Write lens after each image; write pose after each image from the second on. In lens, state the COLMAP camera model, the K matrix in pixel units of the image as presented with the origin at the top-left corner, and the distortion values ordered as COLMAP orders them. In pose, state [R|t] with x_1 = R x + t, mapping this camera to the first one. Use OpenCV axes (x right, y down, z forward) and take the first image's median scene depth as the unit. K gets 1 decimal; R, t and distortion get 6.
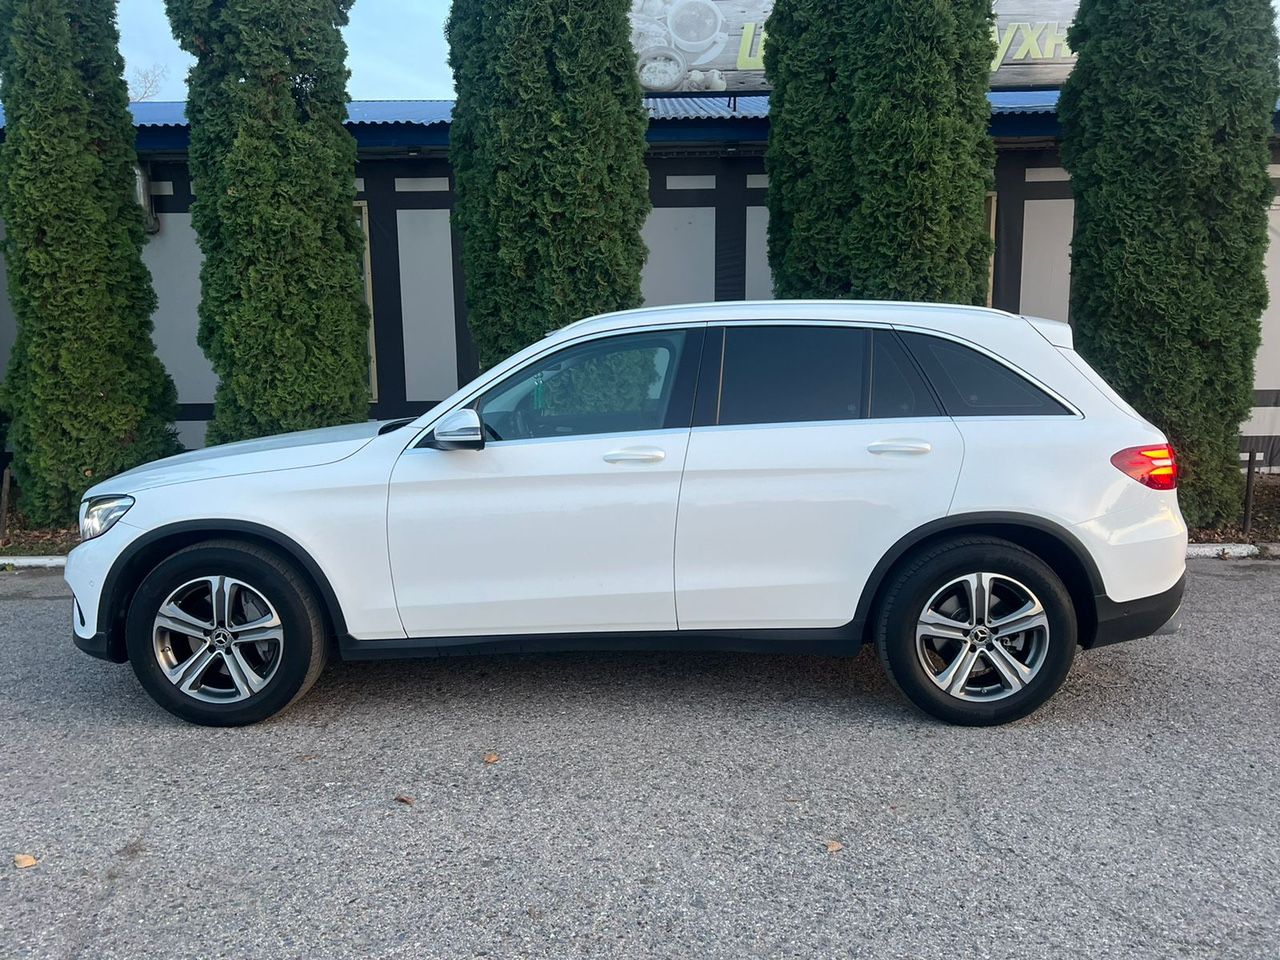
lens RADIAL K [[983.8, 0, 640.0], [0, 983.8, 480.0], [0, 0, 1]] dist [0.051163, -0.062990]
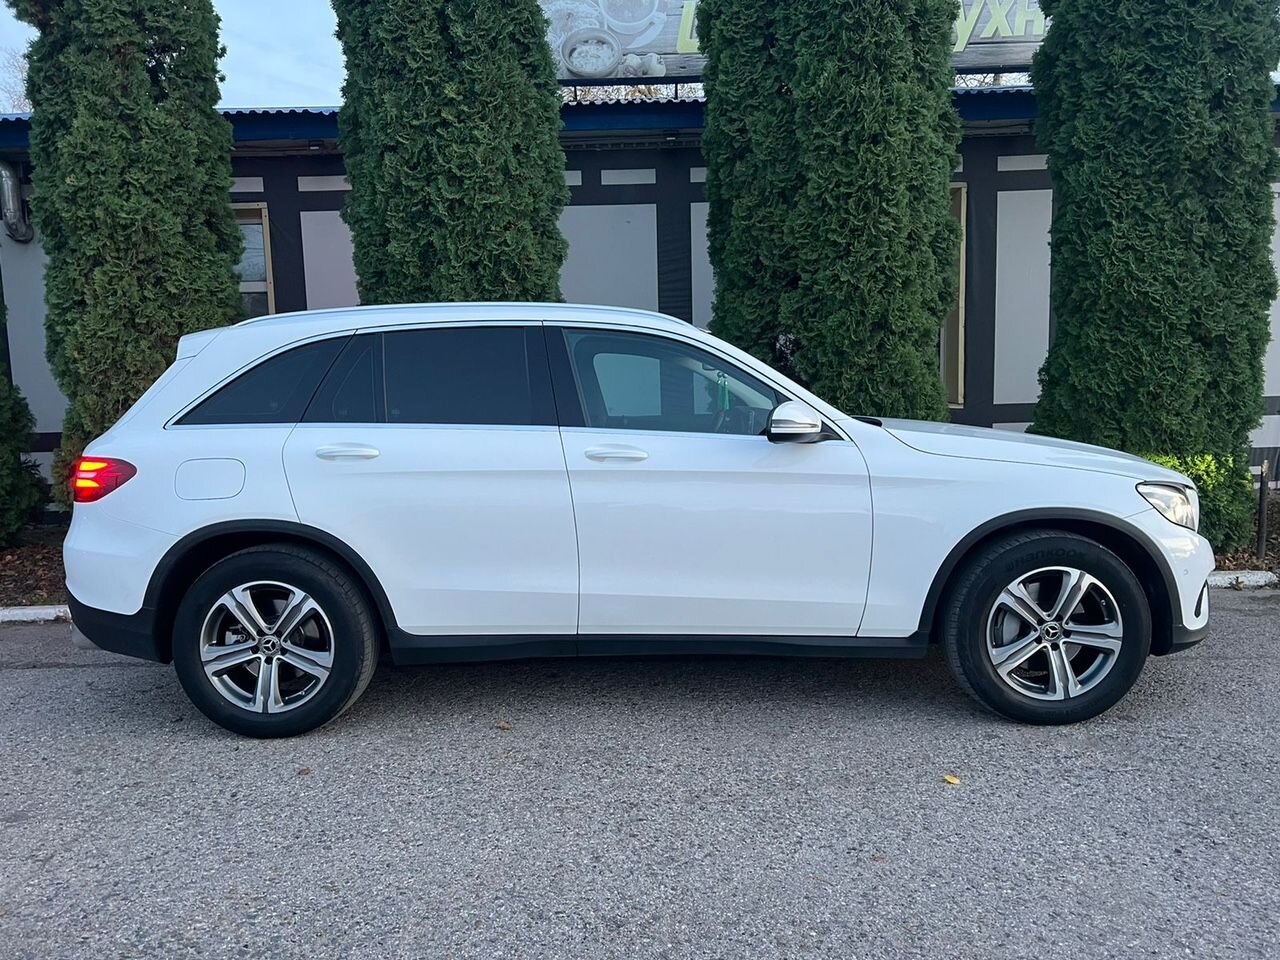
lens RADIAL K [[983.8, 0, 640.0], [0, 983.8, 480.0], [0, 0, 1]] dist [0.051163, -0.062990]
pose [[0.999766, -0.017561, 0.012667, 0.061447], [0.017904, 0.999463, -0.027444, -0.000464], [-0.012178, 0.027664, 0.999543, 0.144045]]
